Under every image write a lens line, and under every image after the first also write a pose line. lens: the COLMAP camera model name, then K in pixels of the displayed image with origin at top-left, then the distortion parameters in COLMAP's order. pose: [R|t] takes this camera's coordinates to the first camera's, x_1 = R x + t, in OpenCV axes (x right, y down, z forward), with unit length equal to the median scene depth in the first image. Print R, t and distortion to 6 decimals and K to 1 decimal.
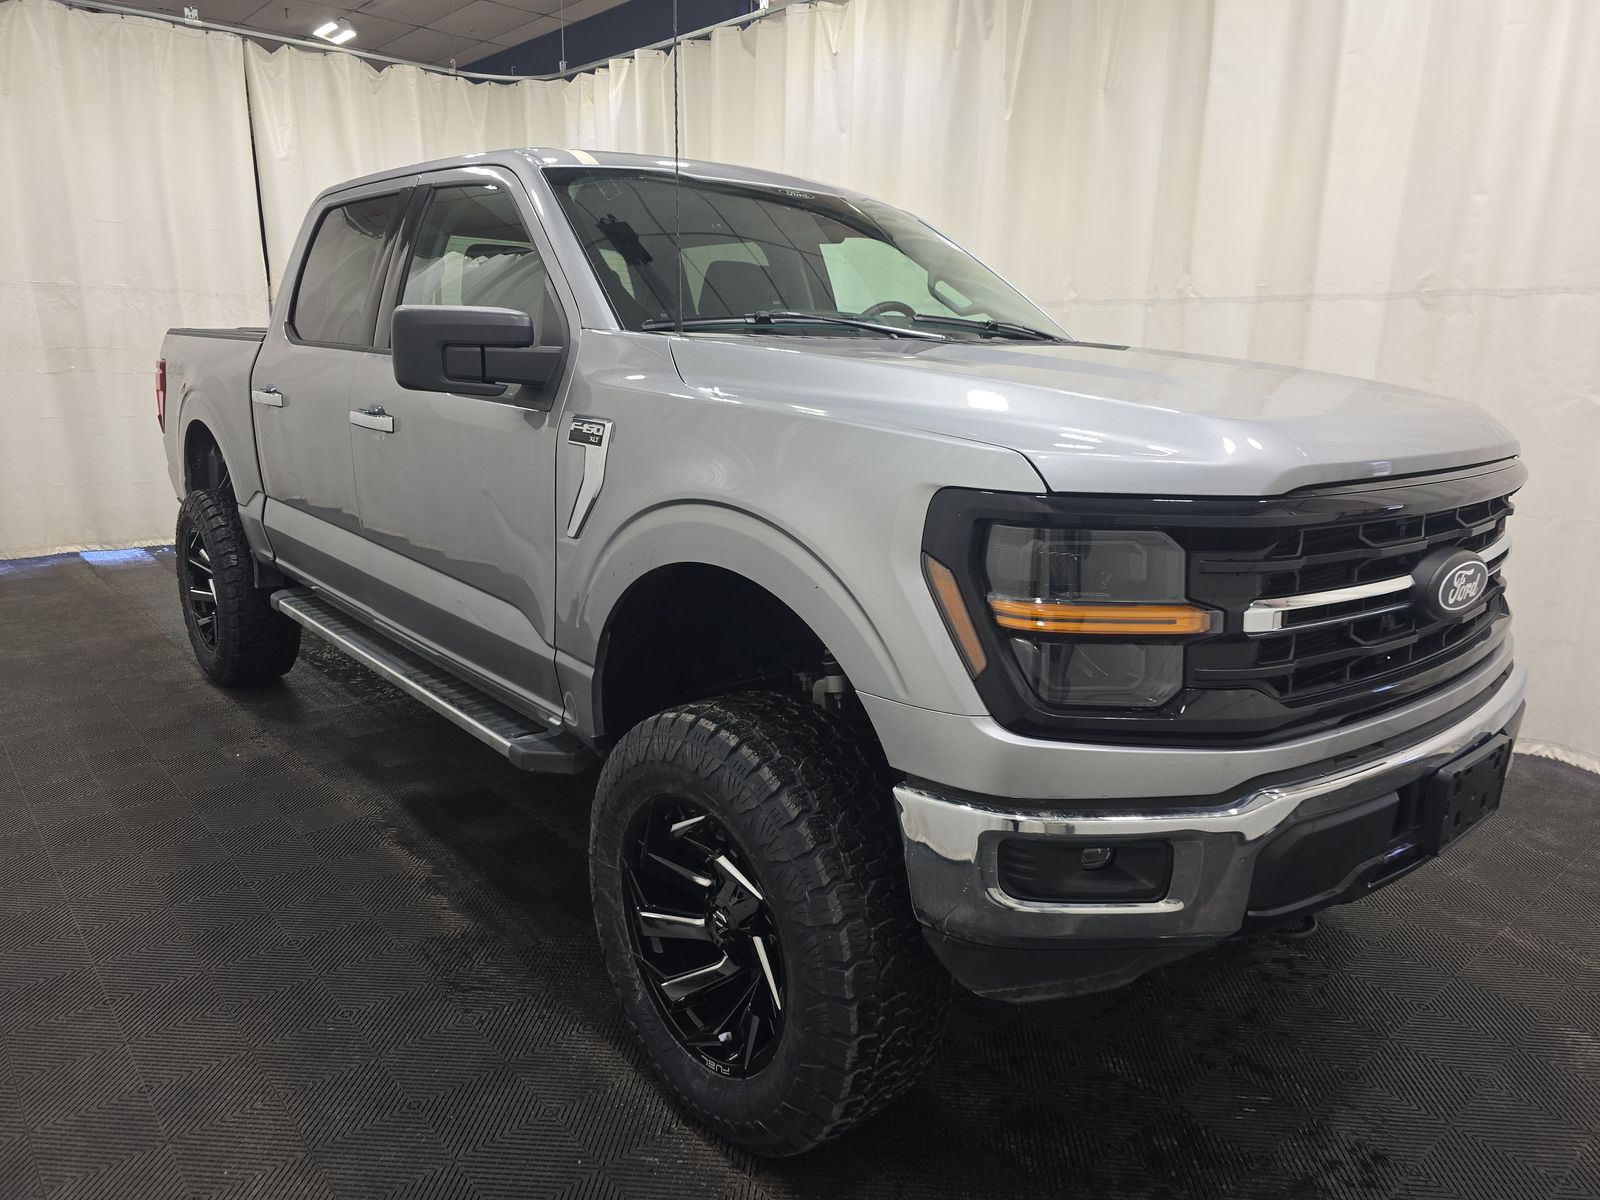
lens RADIAL K [[1061.6, 0, 821.0], [0, 1061.6, 616.4], [0, 0, 1]] dist [0.049440, -0.043506]
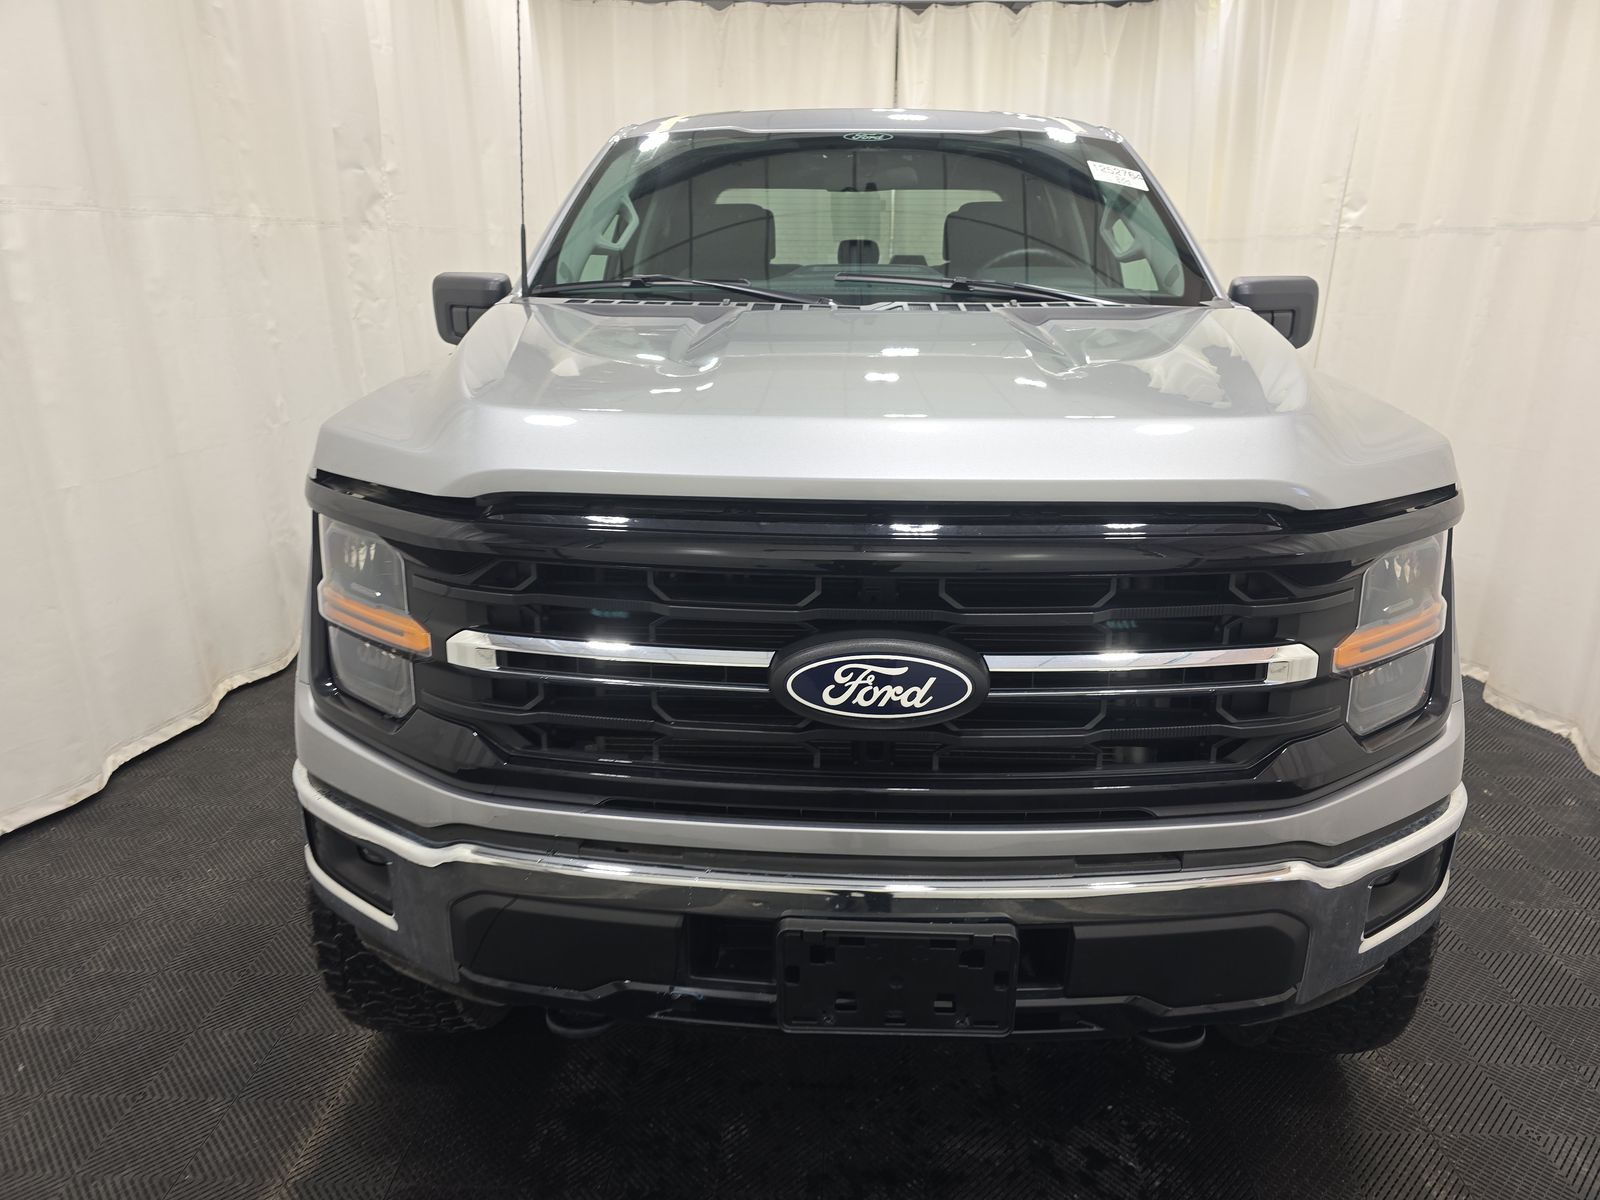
lens RADIAL K [[1061.6, 0, 821.0], [0, 1061.6, 616.4], [0, 0, 1]] dist [0.049440, -0.043506]
pose [[0.734795, 0.198625, -0.648556, 0.995828], [-0.156227, 0.980015, 0.123137, -0.151076], [0.660053, 0.010842, 0.751141, 0.445858]]
